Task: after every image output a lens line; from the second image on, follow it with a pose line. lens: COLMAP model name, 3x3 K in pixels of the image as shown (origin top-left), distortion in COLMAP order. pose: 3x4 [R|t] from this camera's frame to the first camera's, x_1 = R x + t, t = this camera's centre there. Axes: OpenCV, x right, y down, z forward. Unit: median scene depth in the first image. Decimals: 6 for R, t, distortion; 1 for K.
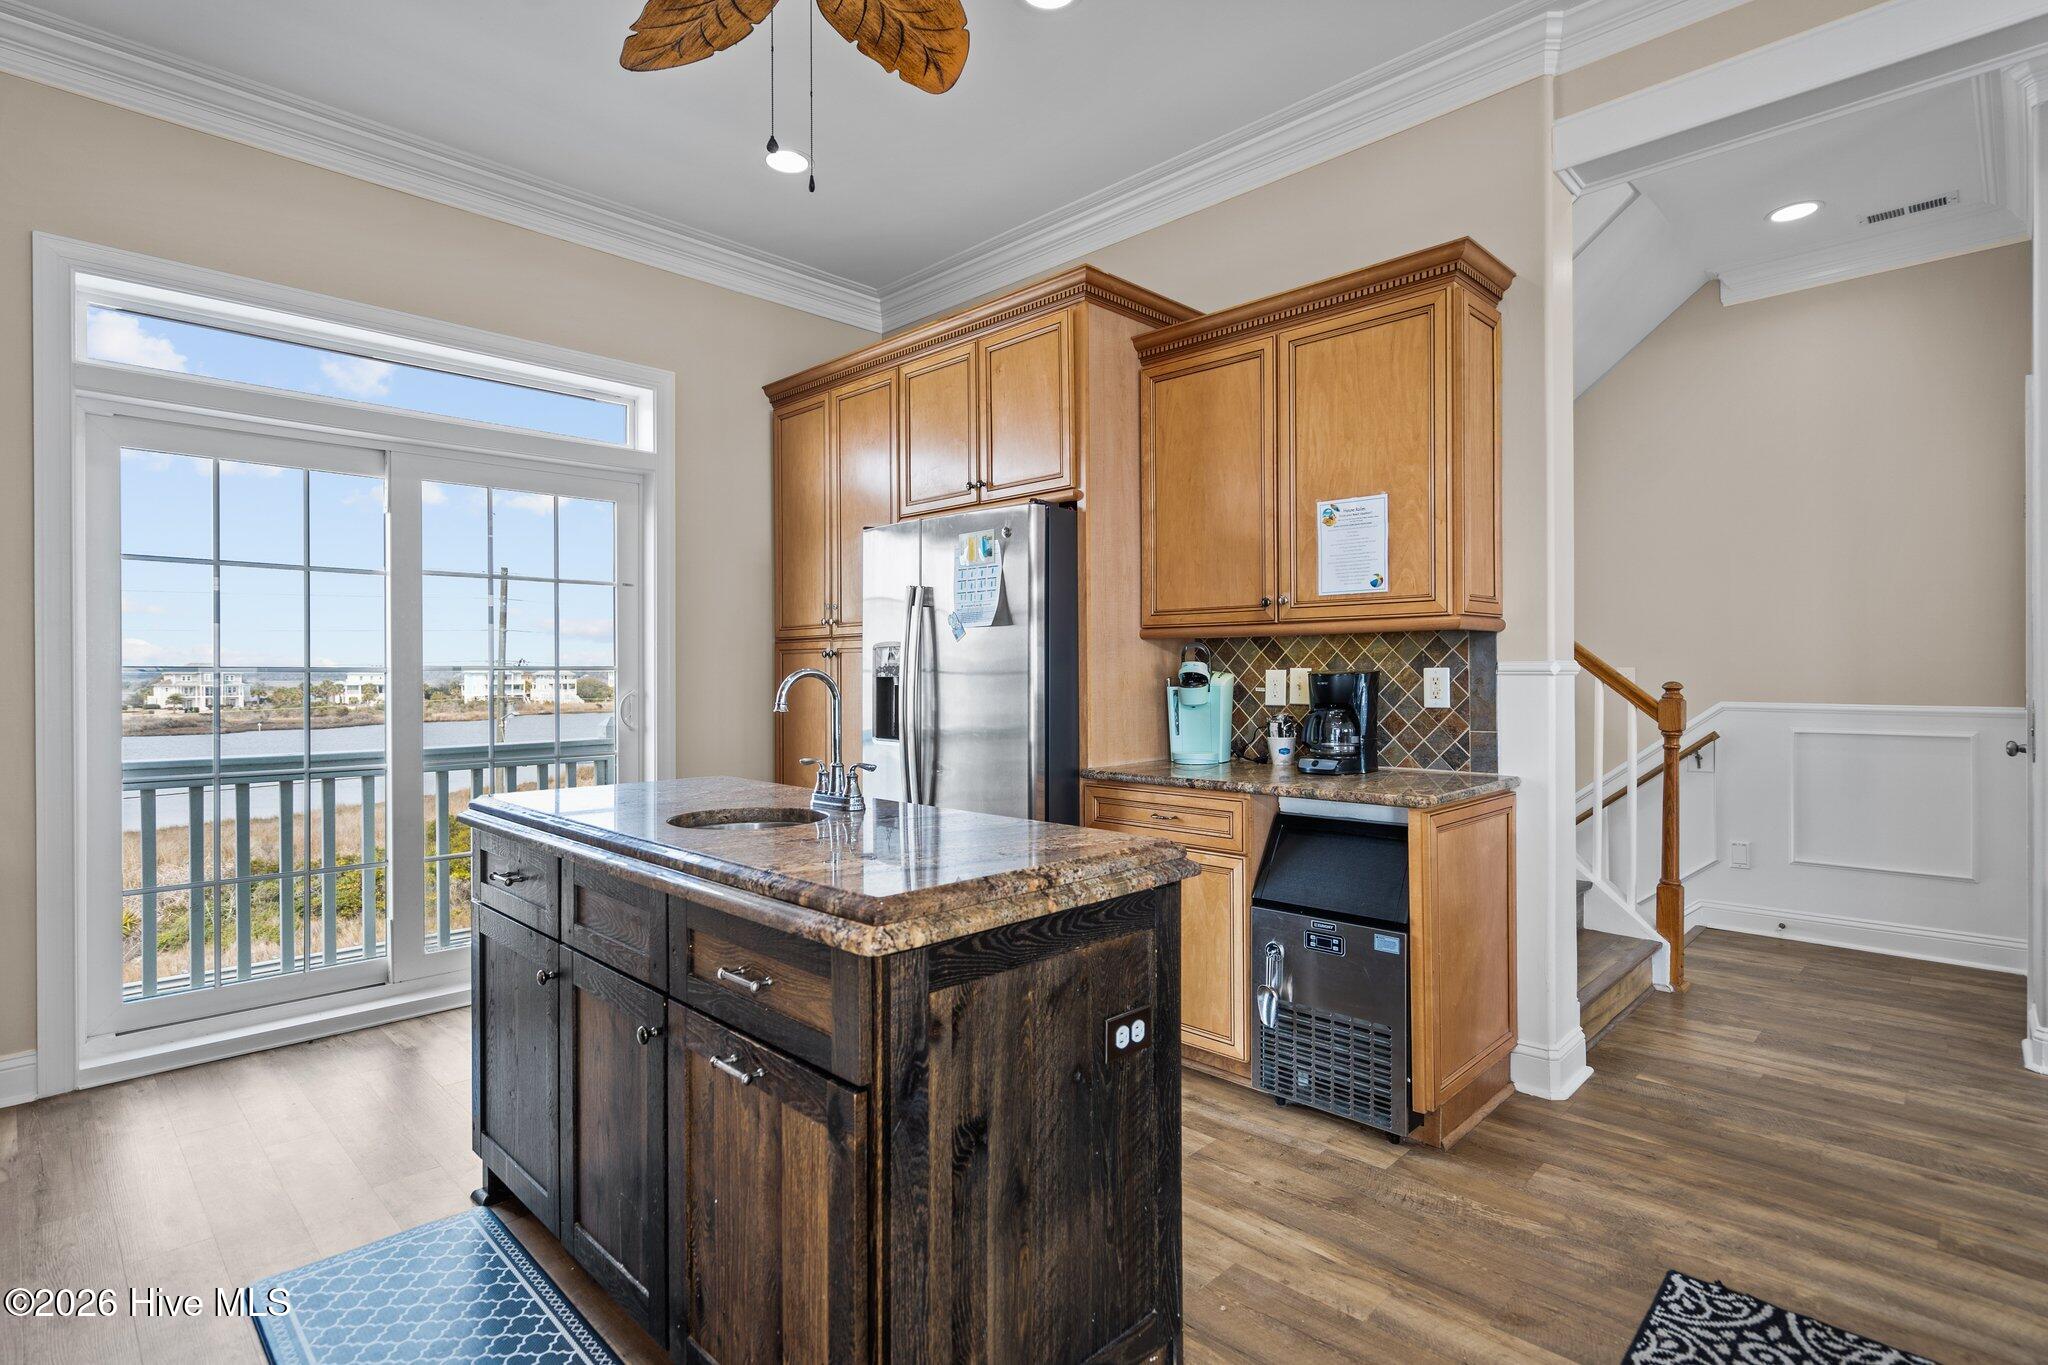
lens RADIAL K [[976.4, 0, 1026.7], [0, 976.4, 689.0], [0, 0, 1]] dist [0.002044, 0.000998]
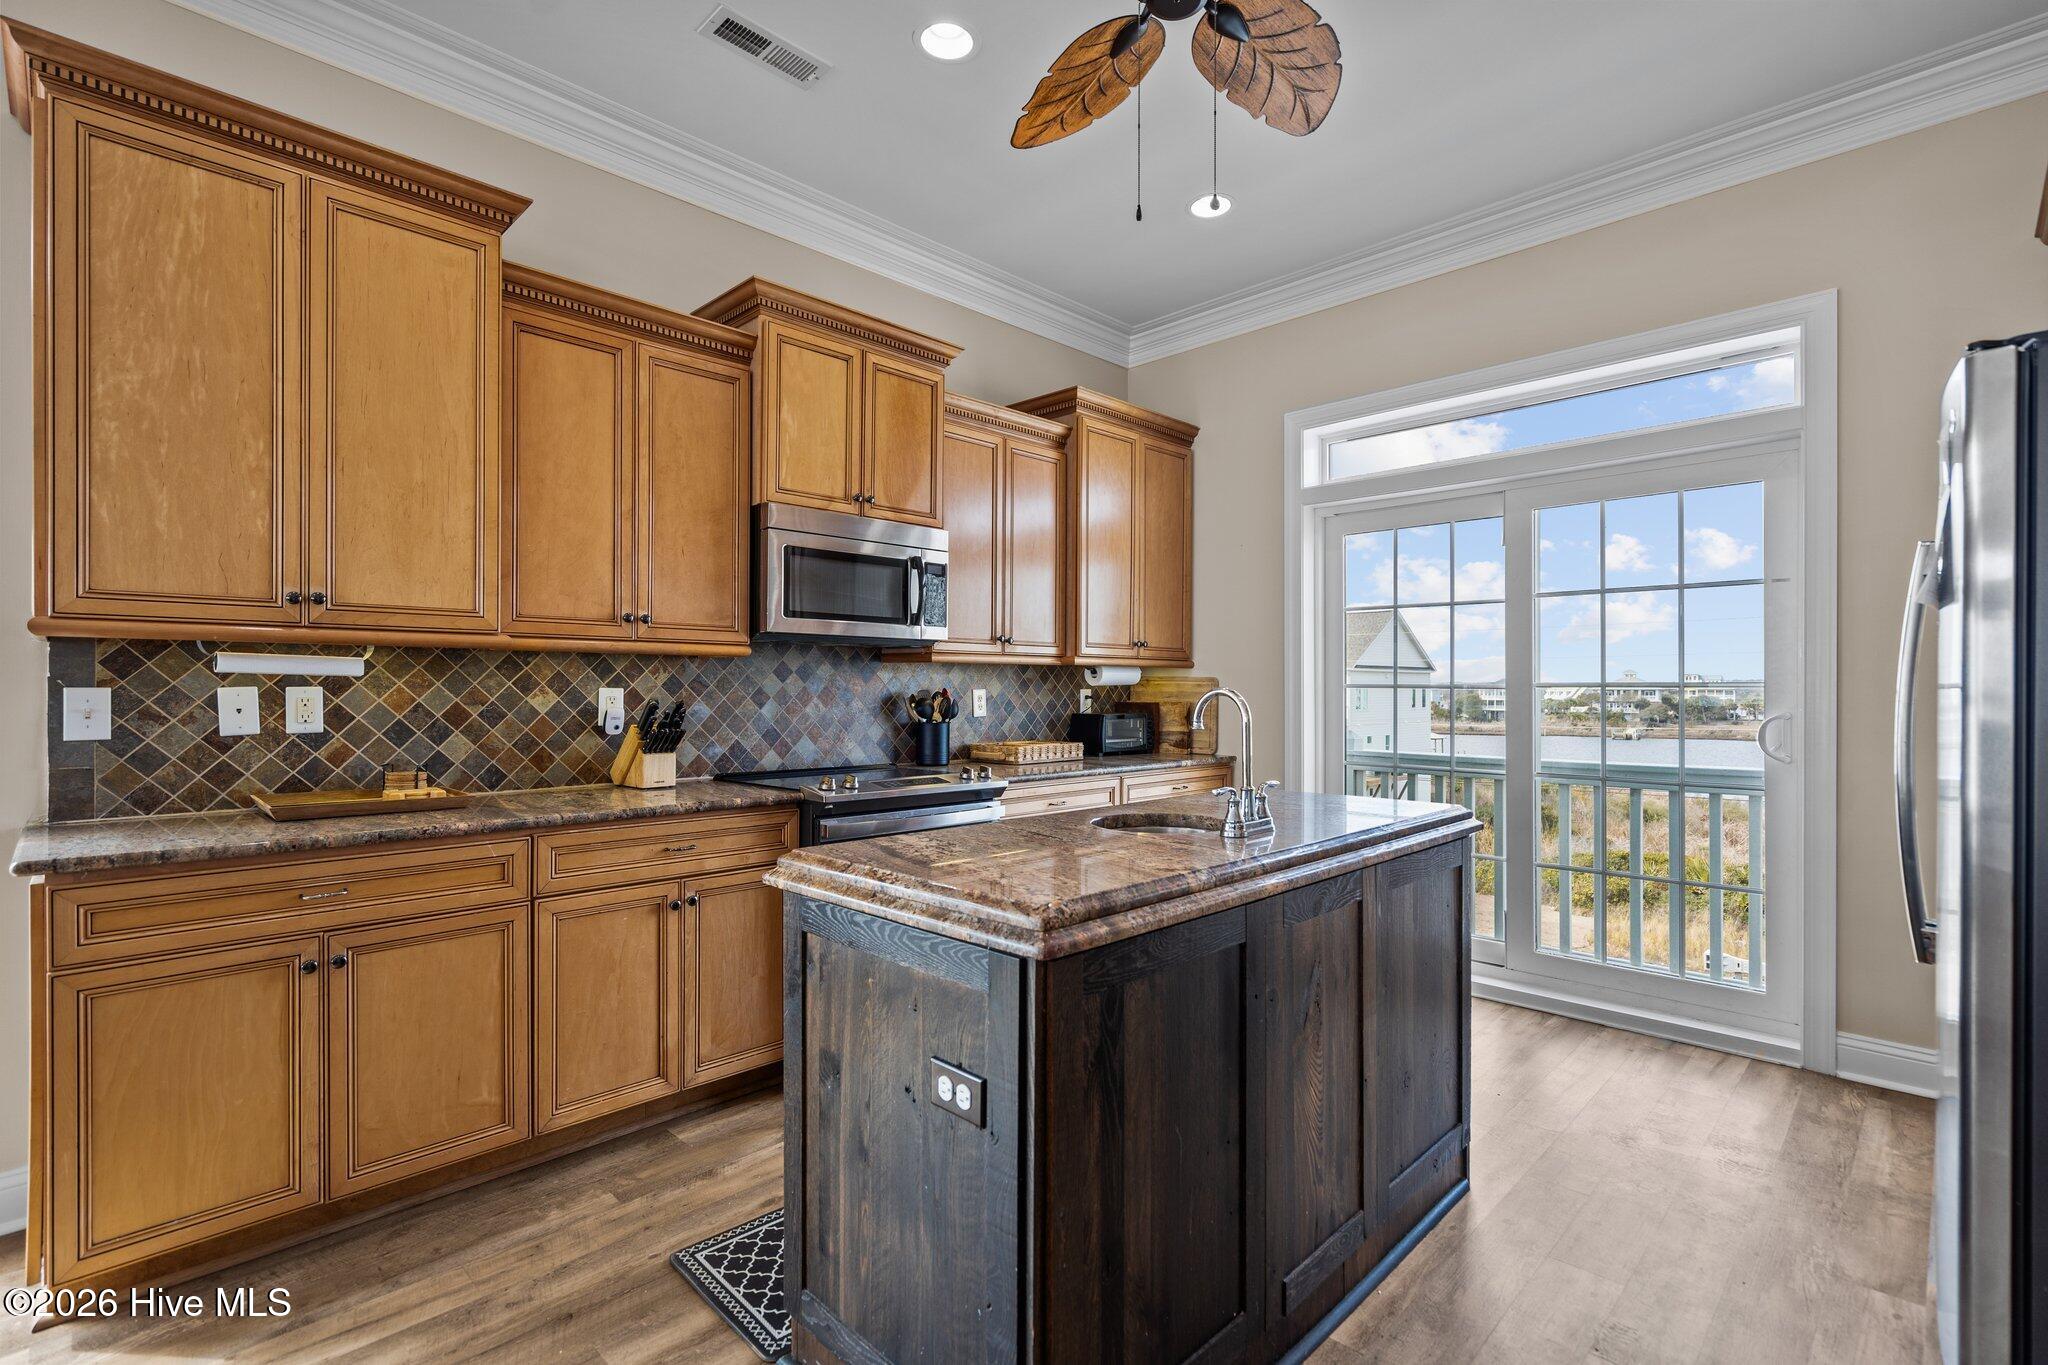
lens RADIAL K [[944.8, 0, 1020.7], [0, 944.8, 688.0], [0, 0, 1]] dist [-0.003562, 0.002076]
pose [[-0.016587, 0.000739, -0.999862, 0.433428], [-0.016599, 0.999862, 0.001014, -0.011064], [0.999725, 0.016613, -0.016573, 0.473094]]
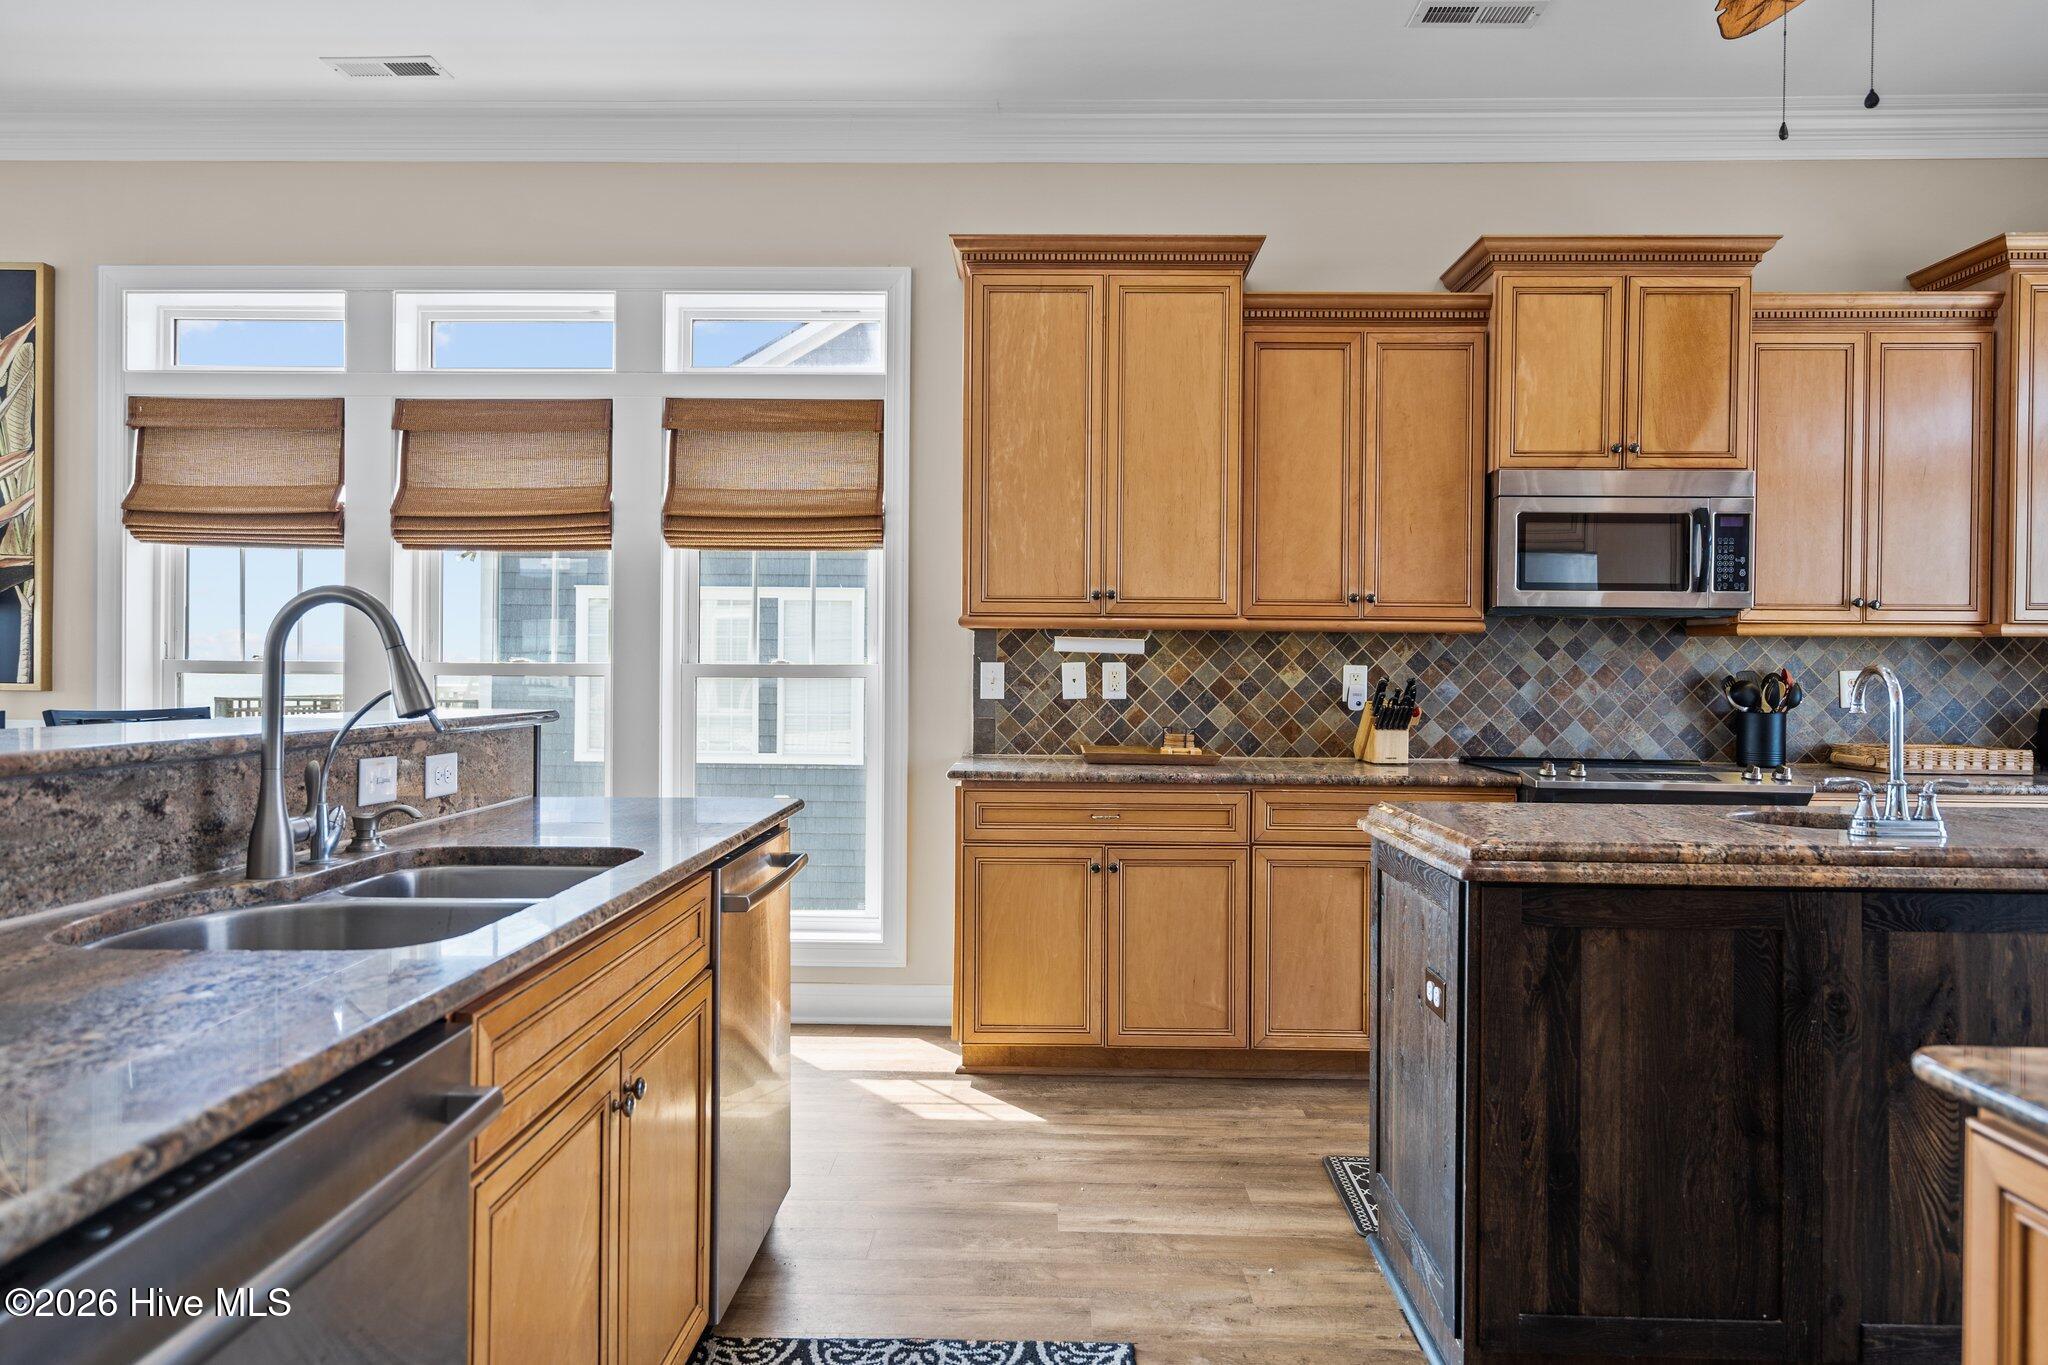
lens RADIAL K [[1311.0, 0, 1024.0], [0, 1311.0, 669.4], [0, 0, 1]] dist [0.013857, -0.008803]
pose [[-0.734635, -0.003507, -0.678453, 0.644571], [-0.018115, 0.999732, 0.014447, -0.012278], [0.678221, 0.022903, -0.734501, 0.783473]]
